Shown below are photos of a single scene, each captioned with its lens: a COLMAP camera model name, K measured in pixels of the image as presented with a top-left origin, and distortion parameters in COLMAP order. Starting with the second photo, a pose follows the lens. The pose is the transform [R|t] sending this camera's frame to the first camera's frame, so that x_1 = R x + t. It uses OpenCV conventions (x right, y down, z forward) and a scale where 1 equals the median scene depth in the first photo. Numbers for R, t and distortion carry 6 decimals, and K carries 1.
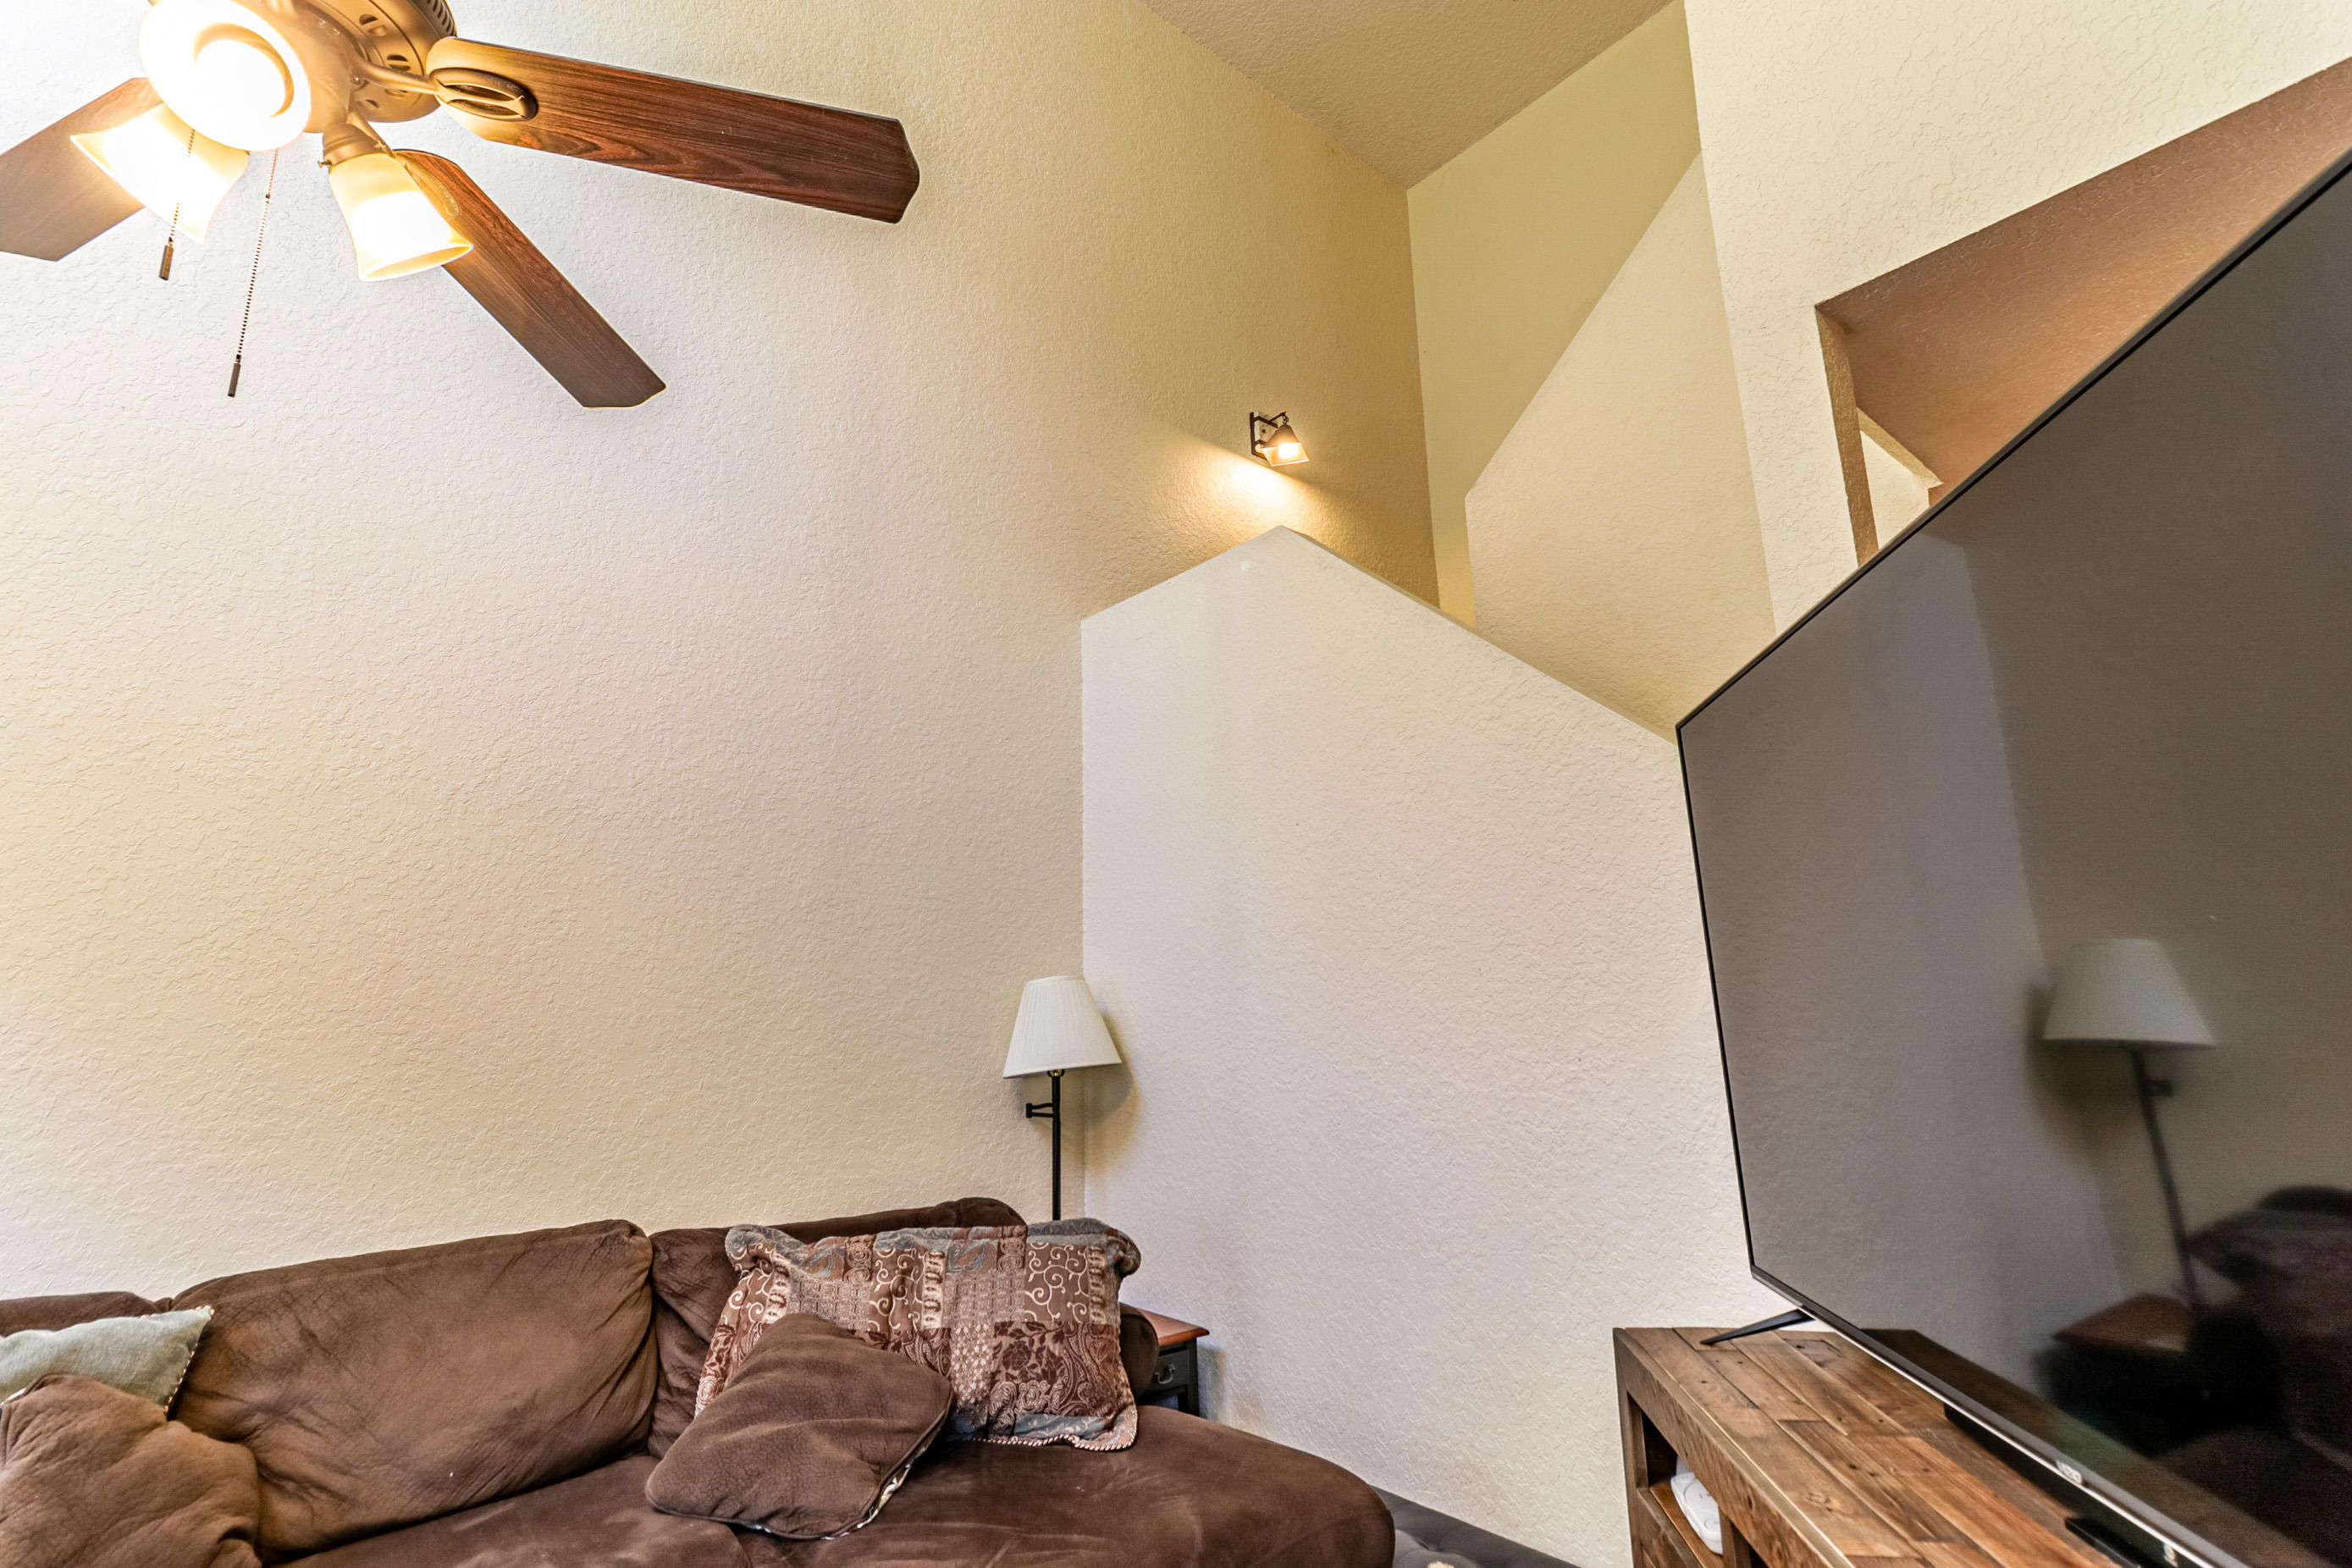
lens RADIAL K [[1094.5, 0, 1164.9], [0, 1094.5, 774.6], [0, 0, 1]] dist [0.005000, 0.000375]
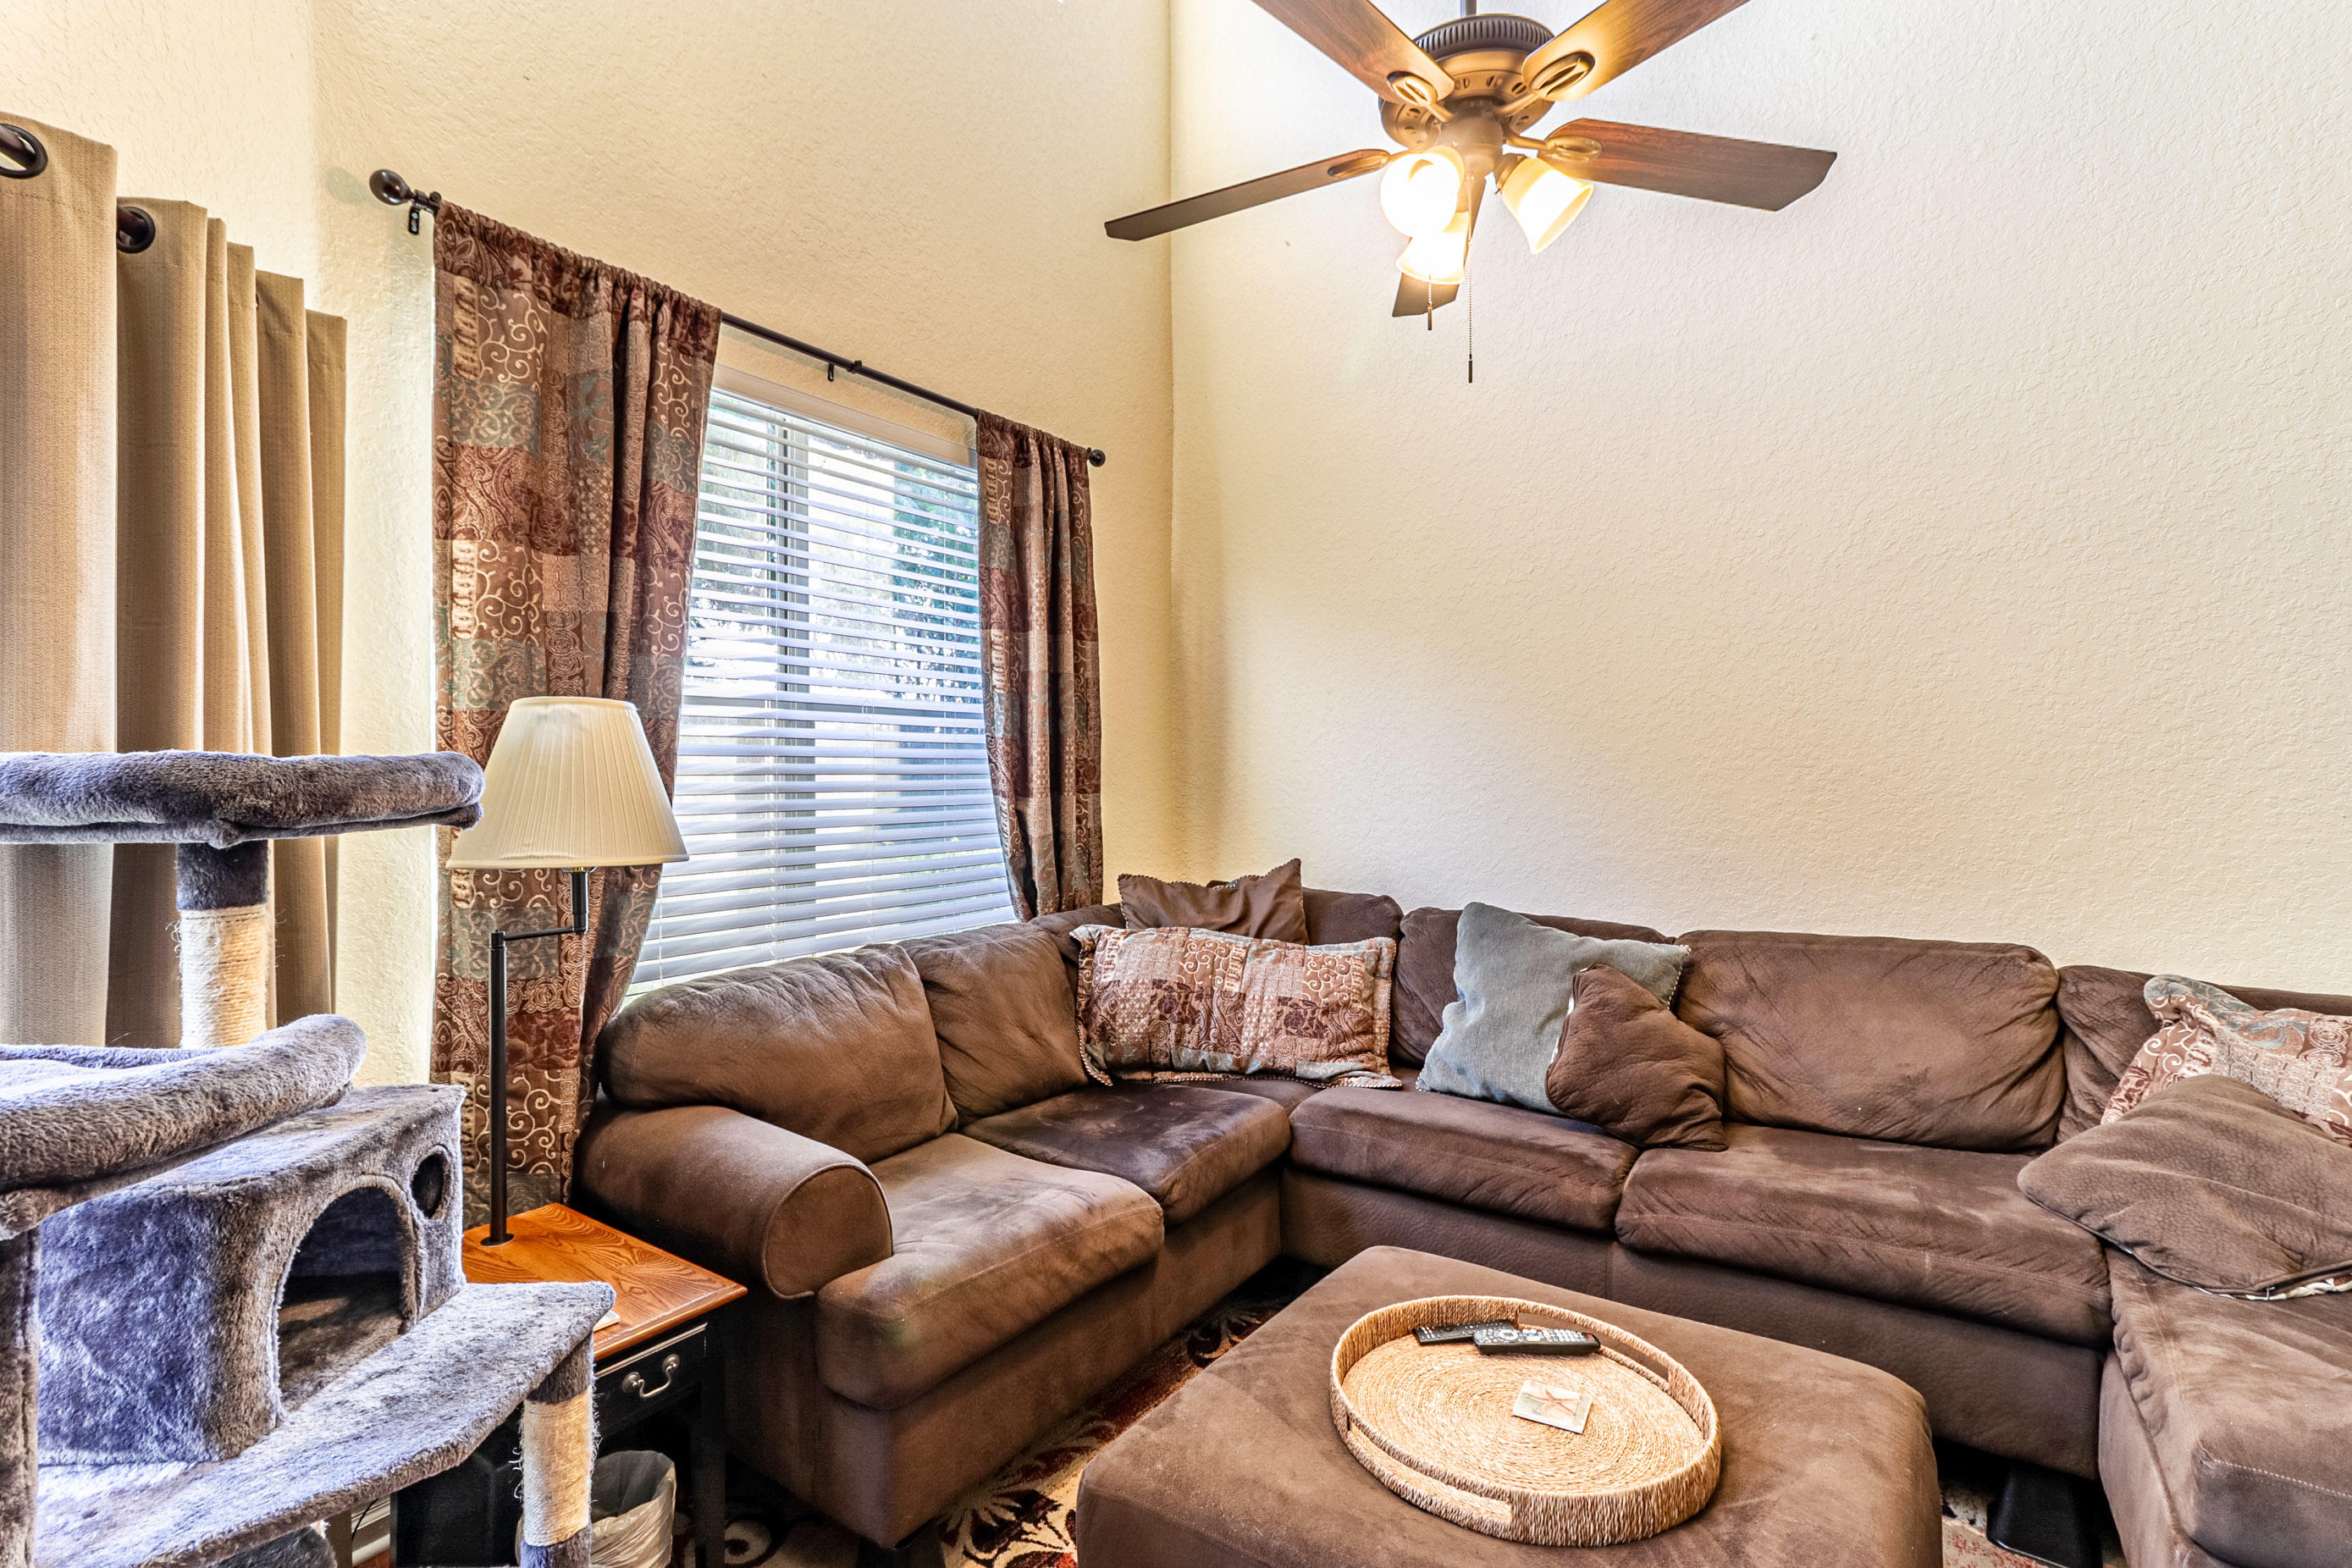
lens RADIAL K [[1095.5, 0, 1168.8], [0, 1095.5, 771.8], [0, 0, 1]] dist [0.001698, 0.000511]
pose [[0.283810, 0.015486, -0.958755, 0.280651], [0.209073, 0.974814, 0.077635, -0.000704], [0.935810, -0.222483, 0.273424, 0.004312]]
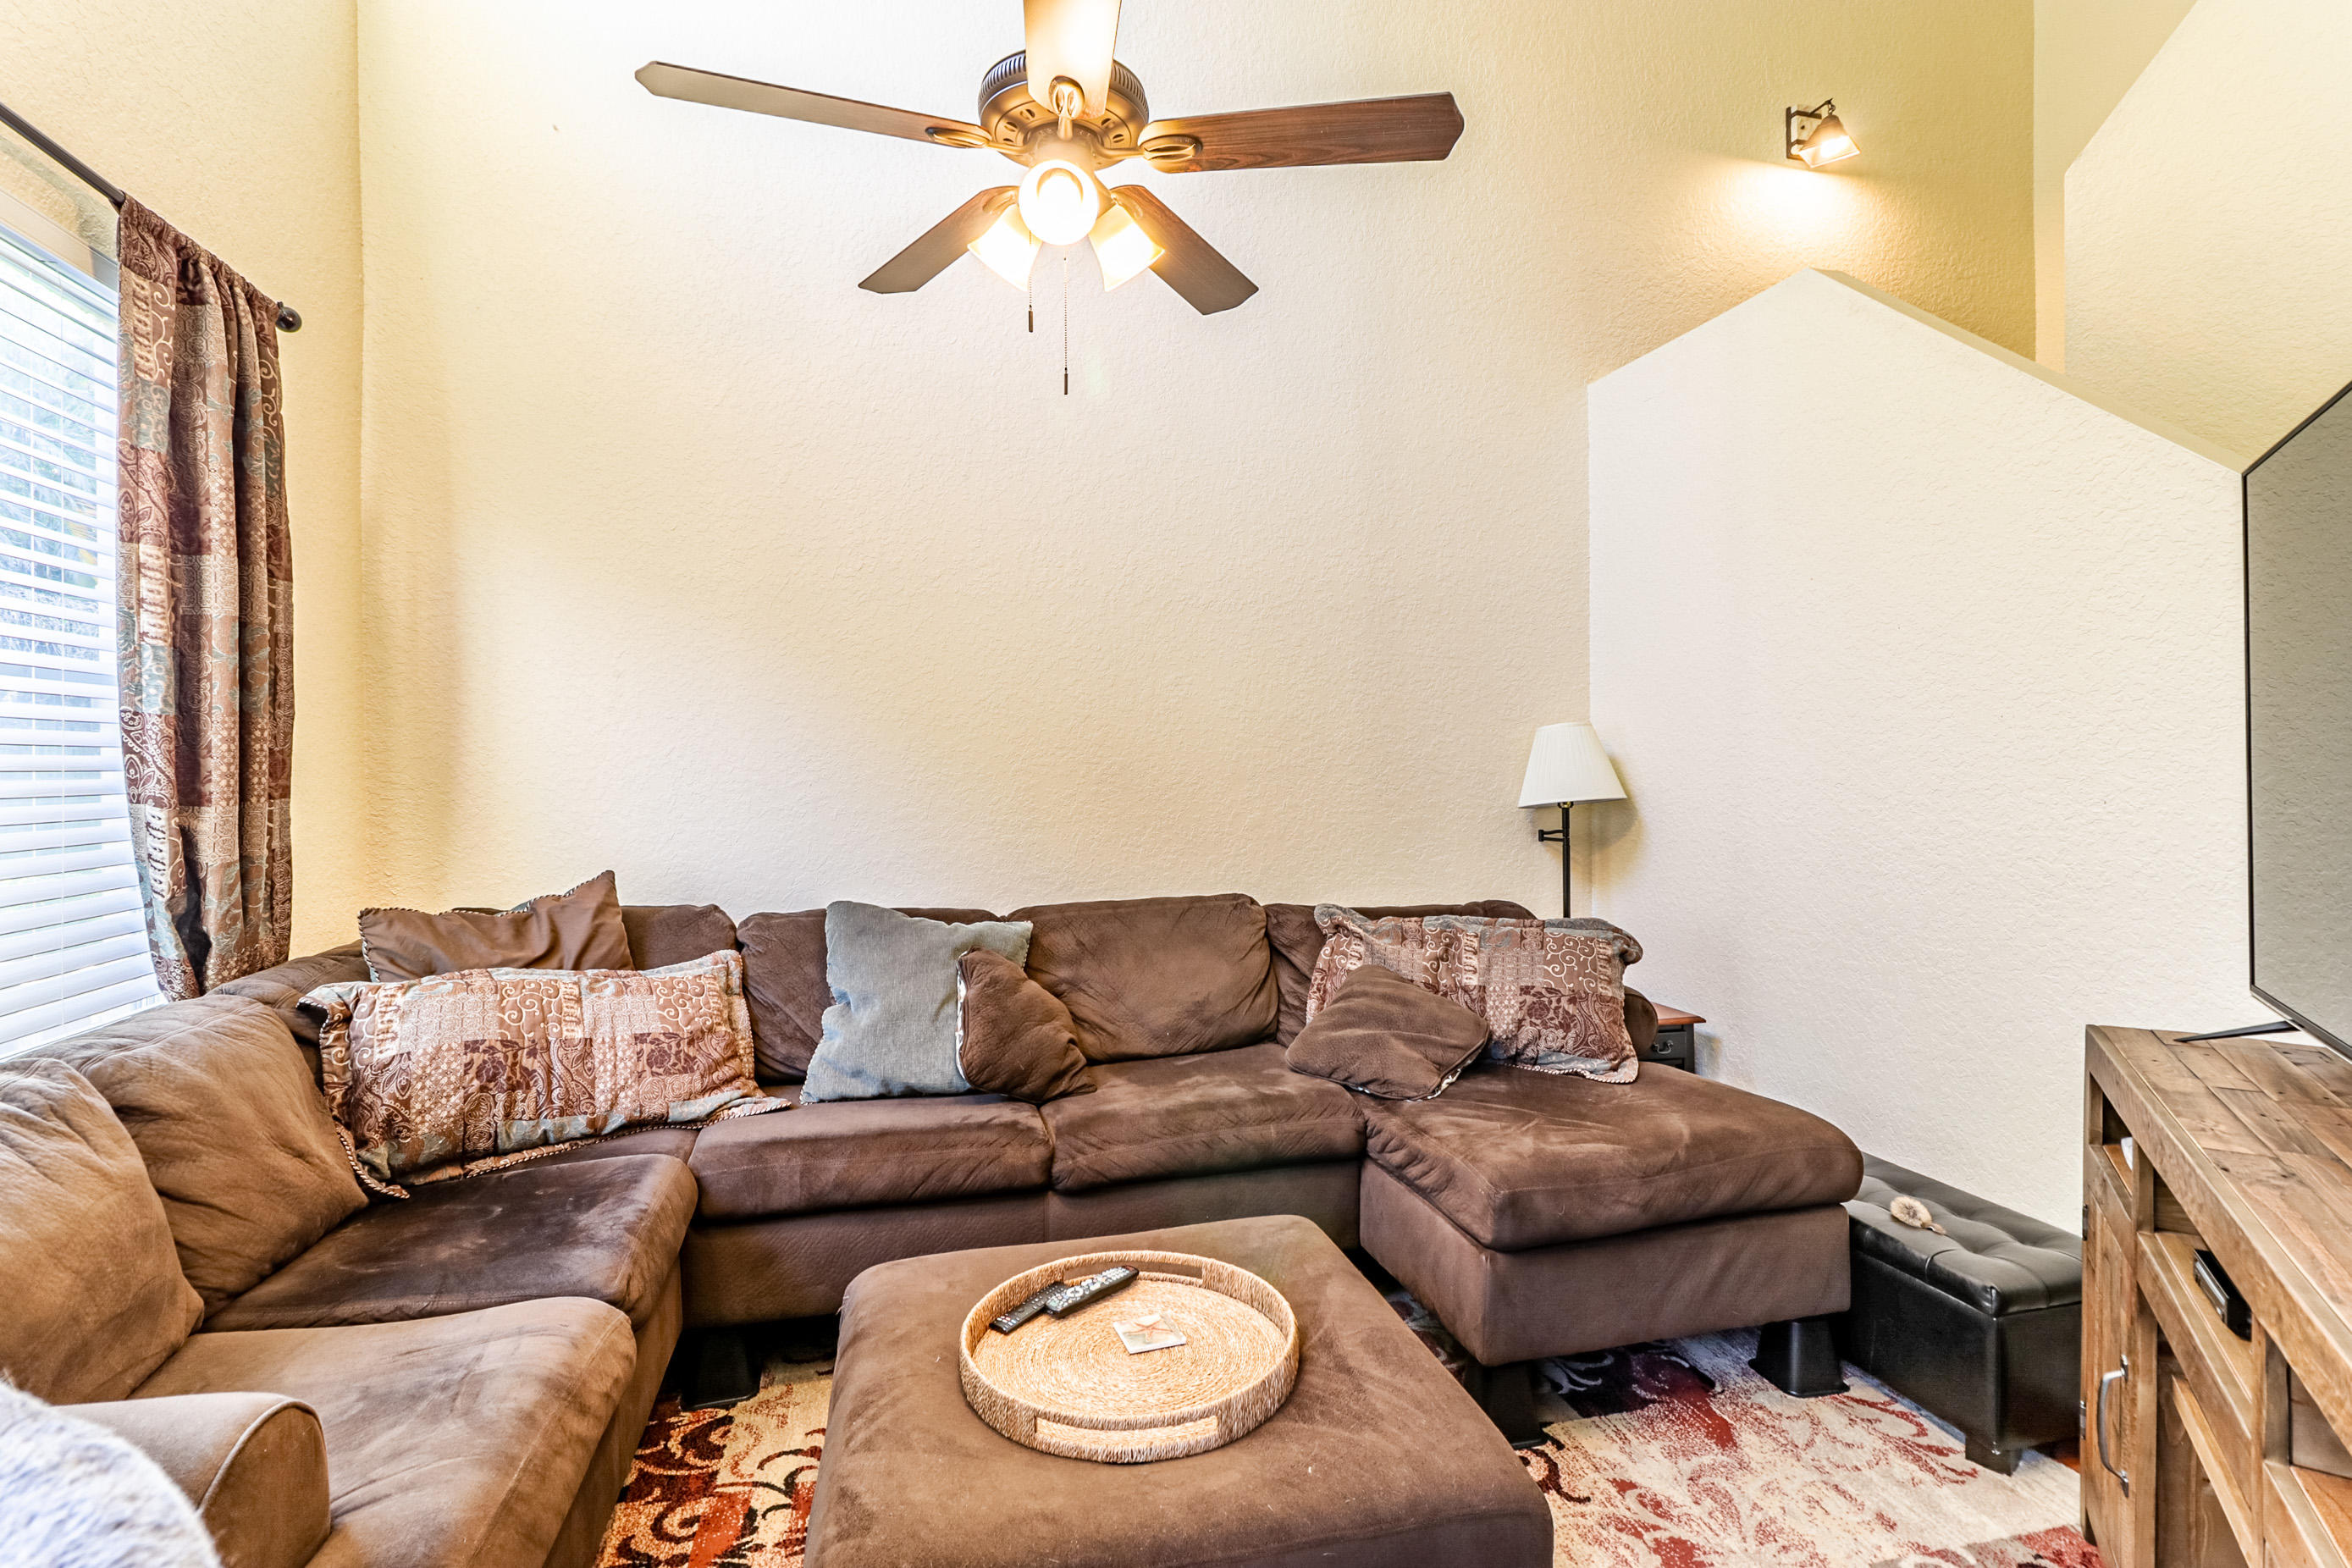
lens RADIAL K [[1095.5, 0, 1168.8], [0, 1095.5, 771.8], [0, 0, 1]] dist [0.001698, 0.000511]
pose [[0.906908, 0.016306, -0.421013, 0.010630], [0.080474, 0.974151, 0.211079, -0.057673], [0.413572, -0.225309, 0.882153, -0.270653]]
